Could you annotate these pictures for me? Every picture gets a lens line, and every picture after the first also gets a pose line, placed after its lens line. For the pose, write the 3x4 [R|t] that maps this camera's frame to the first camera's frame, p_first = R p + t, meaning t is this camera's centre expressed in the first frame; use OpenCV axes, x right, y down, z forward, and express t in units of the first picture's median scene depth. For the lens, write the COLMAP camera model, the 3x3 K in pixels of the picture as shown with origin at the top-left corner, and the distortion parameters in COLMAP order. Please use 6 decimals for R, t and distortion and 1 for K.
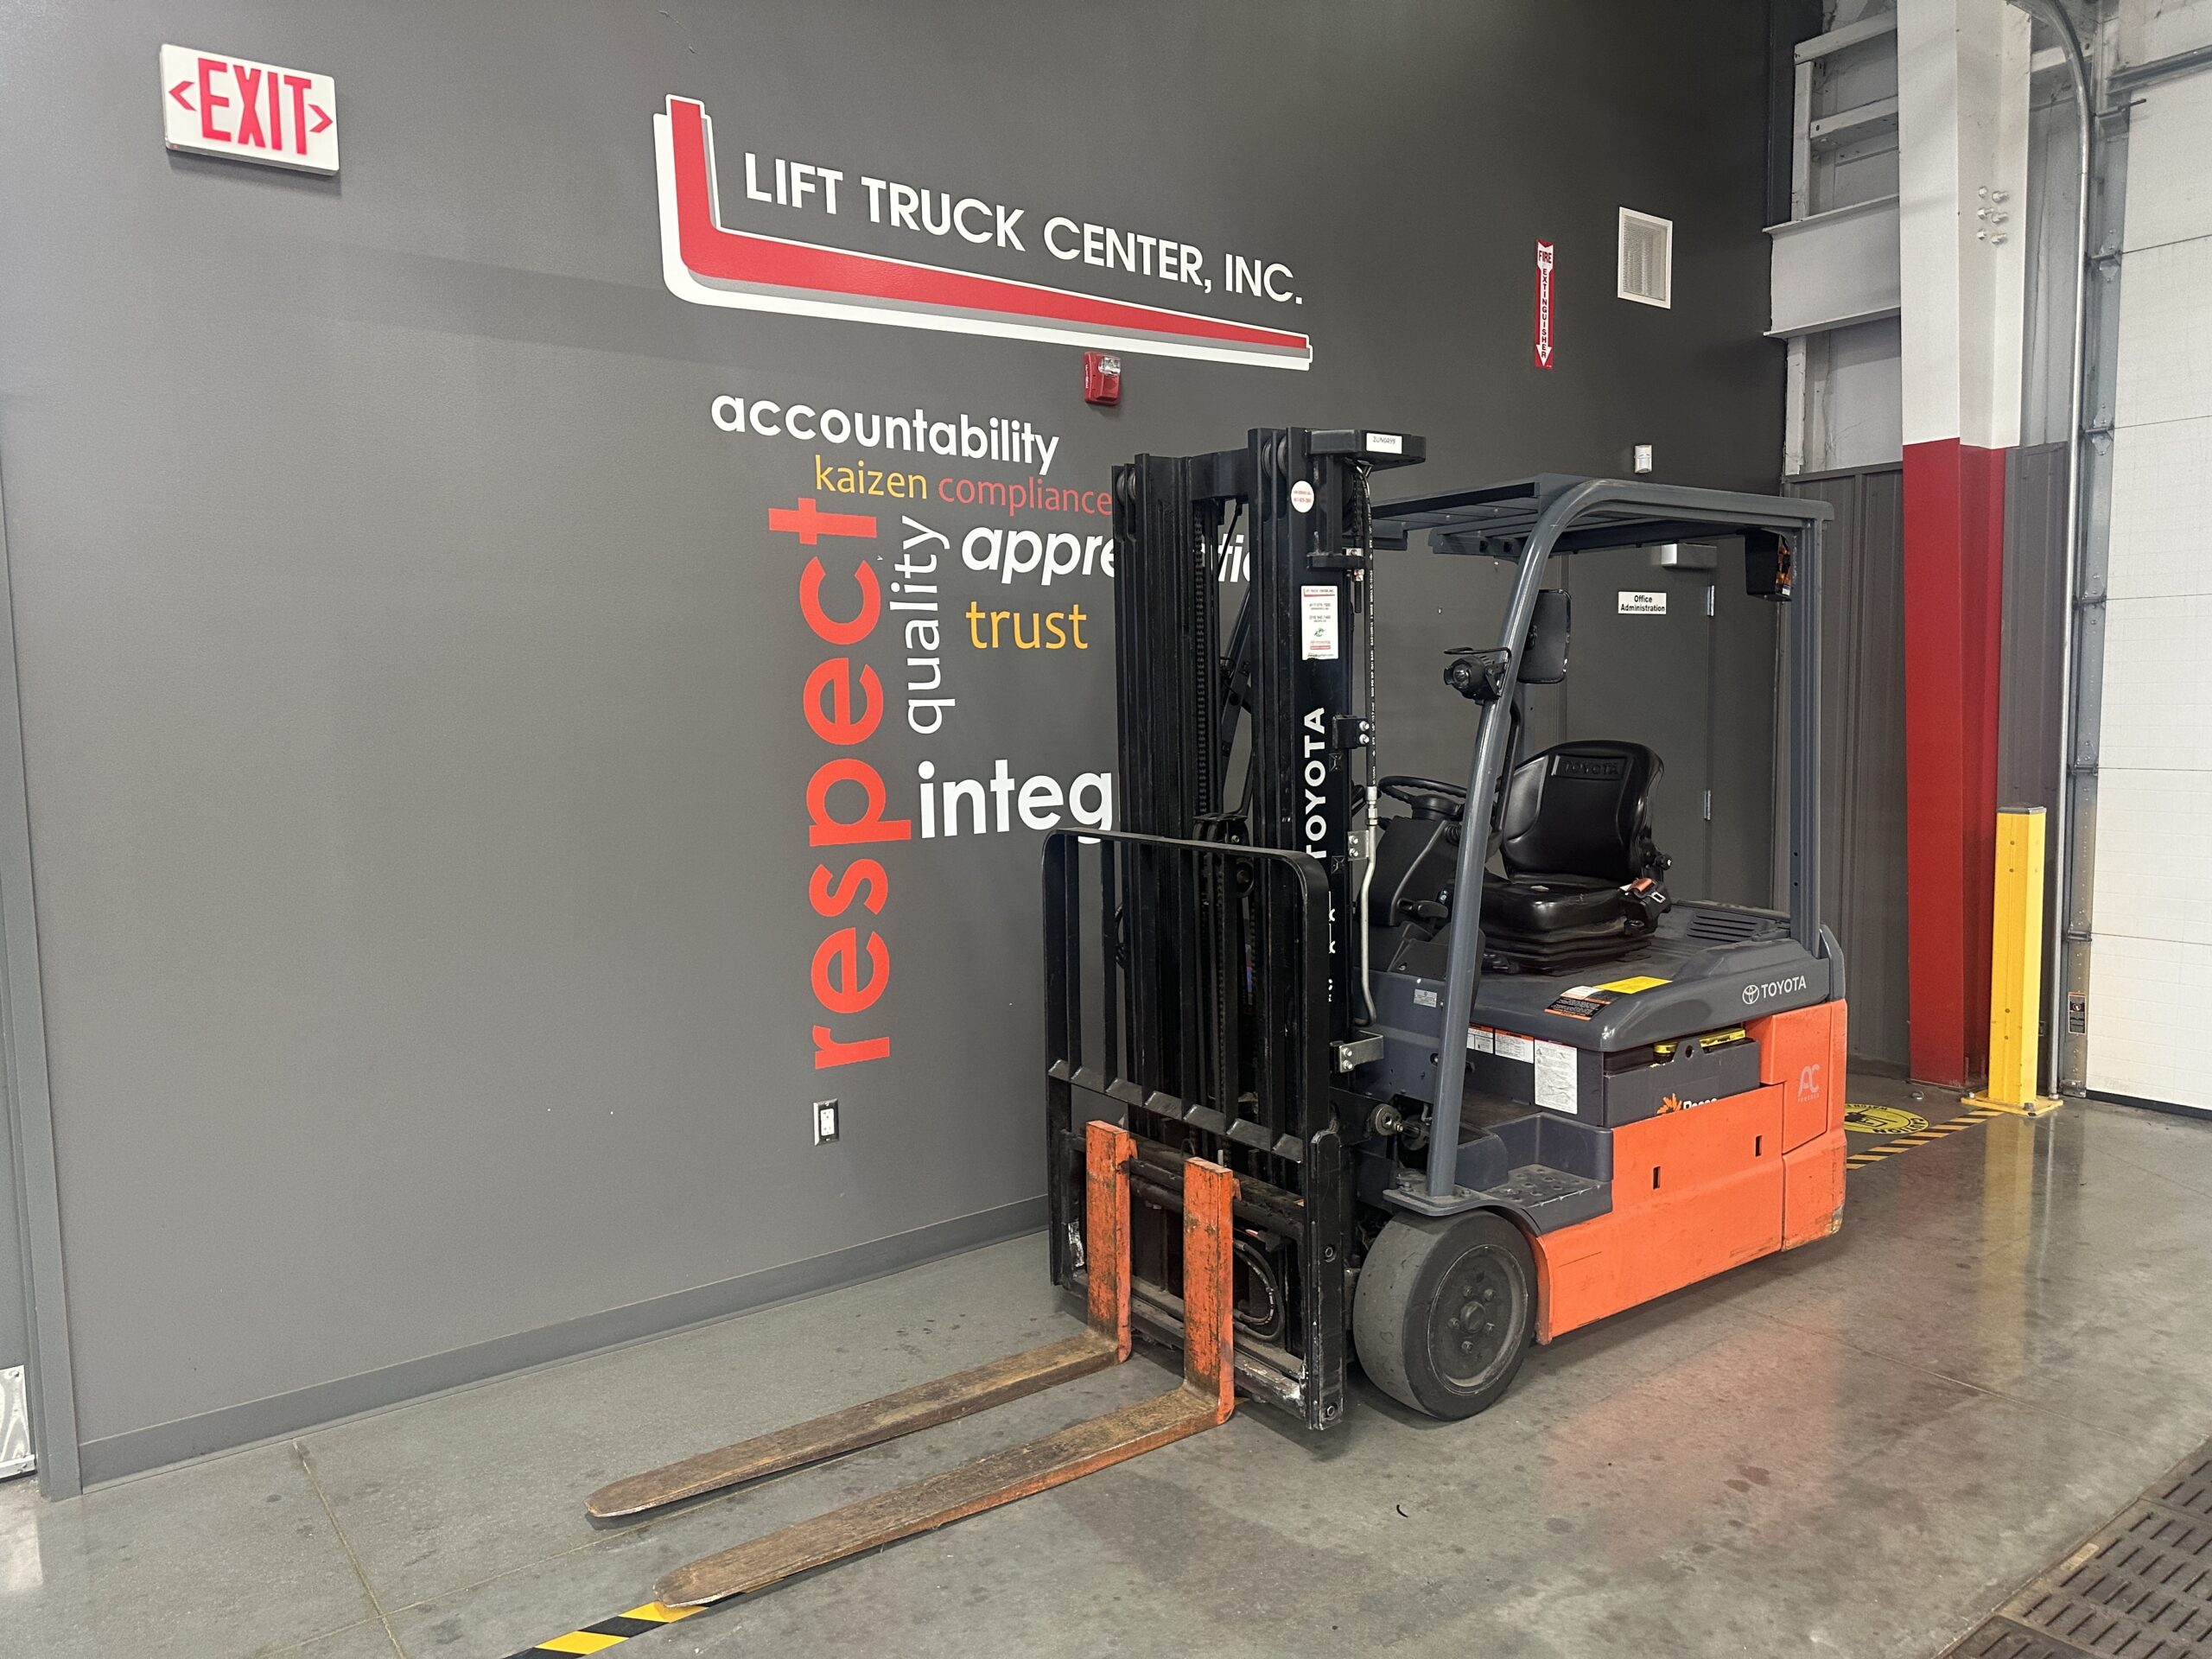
lens RADIAL K [[1562.2, 0, 1112.2], [0, 1562.2, 847.6], [0, 0, 1]] dist [0.043314, -0.044042]
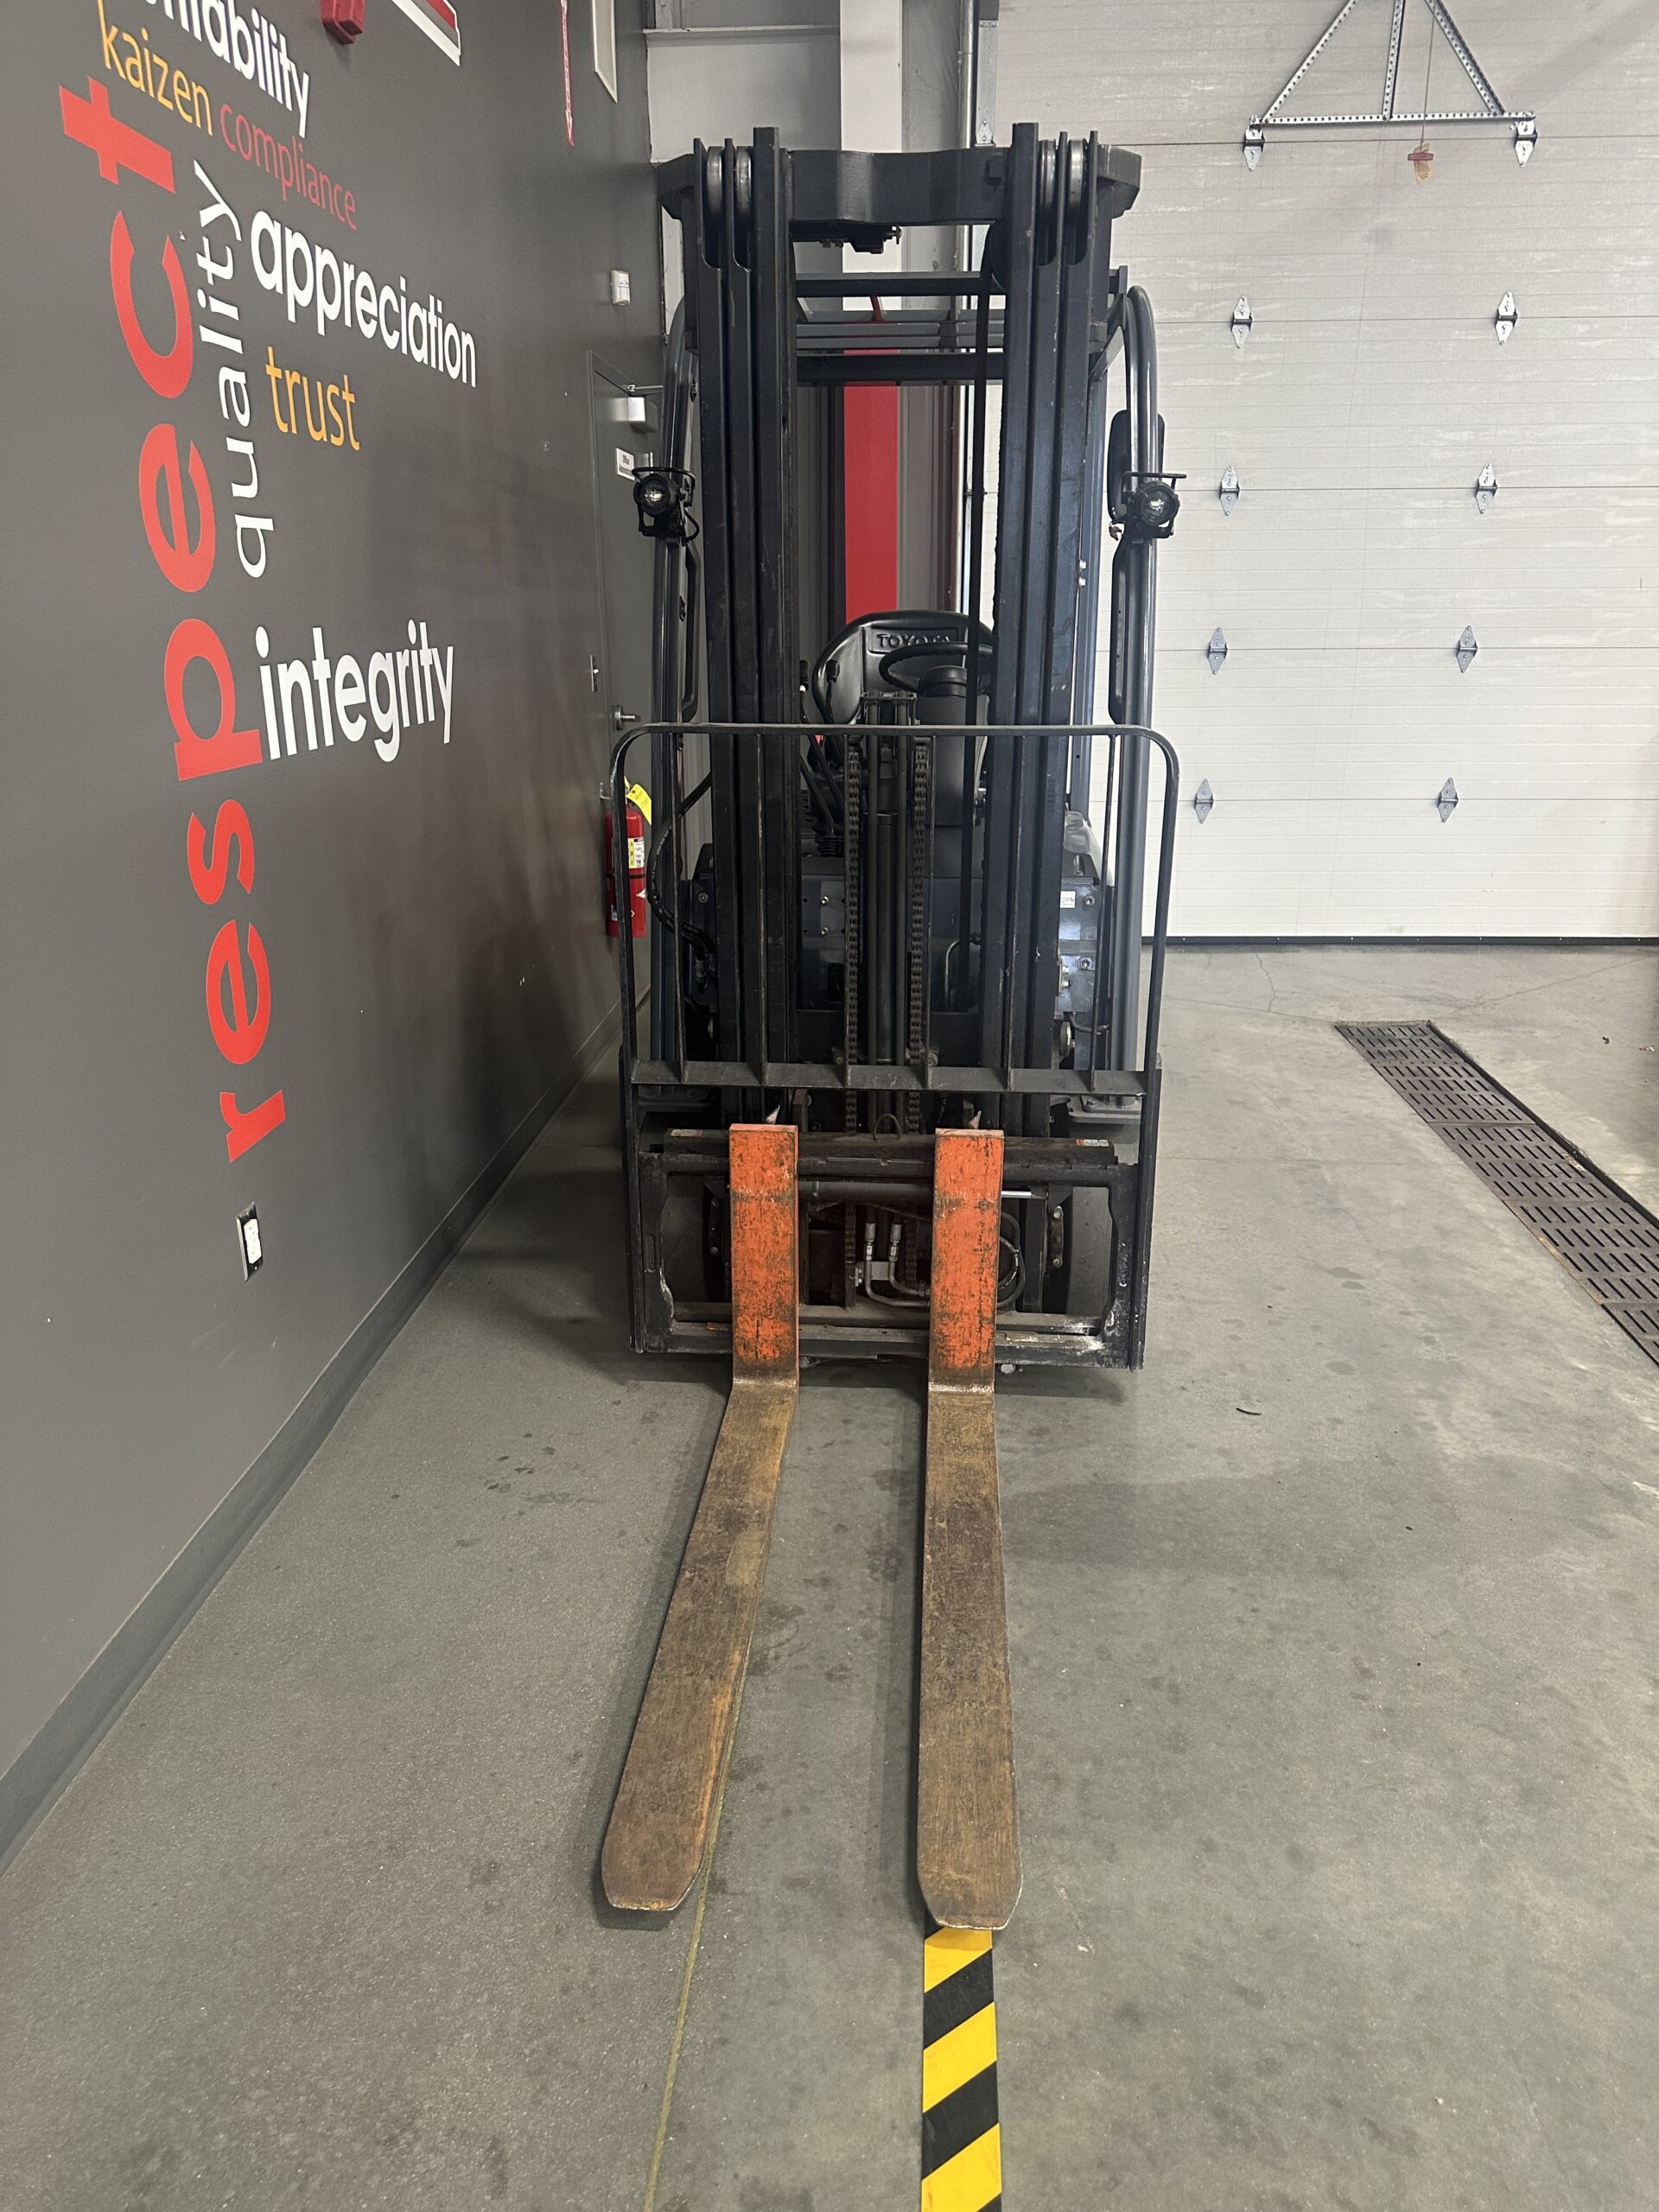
lens RADIAL K [[1562.2, 0, 845.7], [0, 1562.2, 1110.8], [0, 0, 1]] dist [0.043314, -0.044042]
pose [[0.644667, -0.221528, 0.731663, -0.460562], [0.066204, 0.969675, 0.235260, -0.001681], [-0.761592, -0.103225, 0.639783, 0.424557]]
